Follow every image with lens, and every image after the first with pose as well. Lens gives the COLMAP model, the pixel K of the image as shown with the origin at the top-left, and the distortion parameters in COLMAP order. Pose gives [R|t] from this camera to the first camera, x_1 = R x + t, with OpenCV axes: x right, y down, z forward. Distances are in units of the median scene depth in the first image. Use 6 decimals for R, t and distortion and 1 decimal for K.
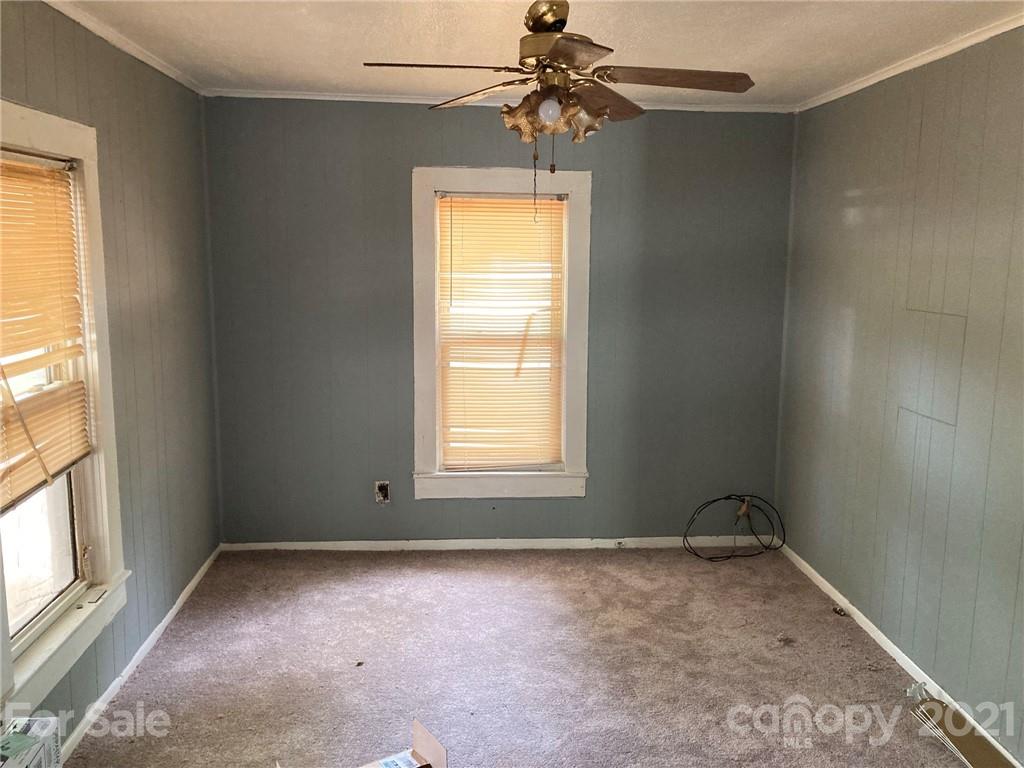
lens RADIAL K [[851.8, 0, 511.5], [0, 851.8, 380.9], [0, 0, 1]] dist [0.041489, -0.000105]
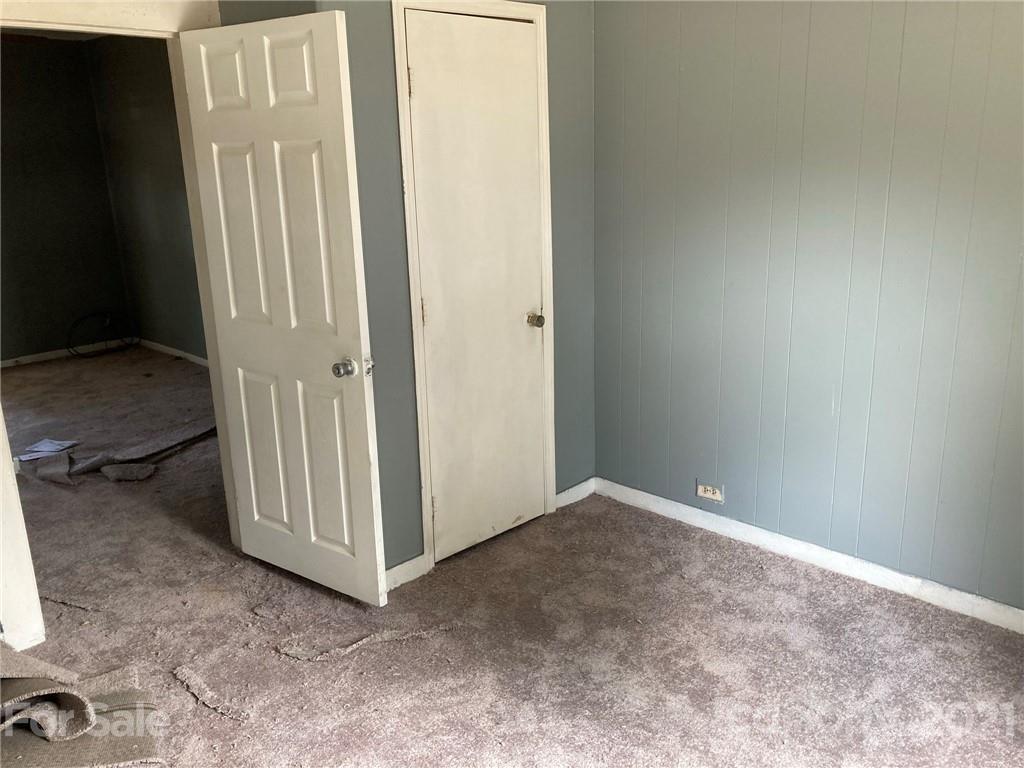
lens RADIAL K [[851.8, 0, 512.4], [0, 851.8, 376.2], [0, 0, 1]] dist [0.041489, -0.000105]
pose [[0.746958, -0.201160, 0.633709, -0.188985], [0.133193, 0.979084, 0.153798, 0.128807], [-0.651393, -0.030475, 0.758128, -0.662372]]
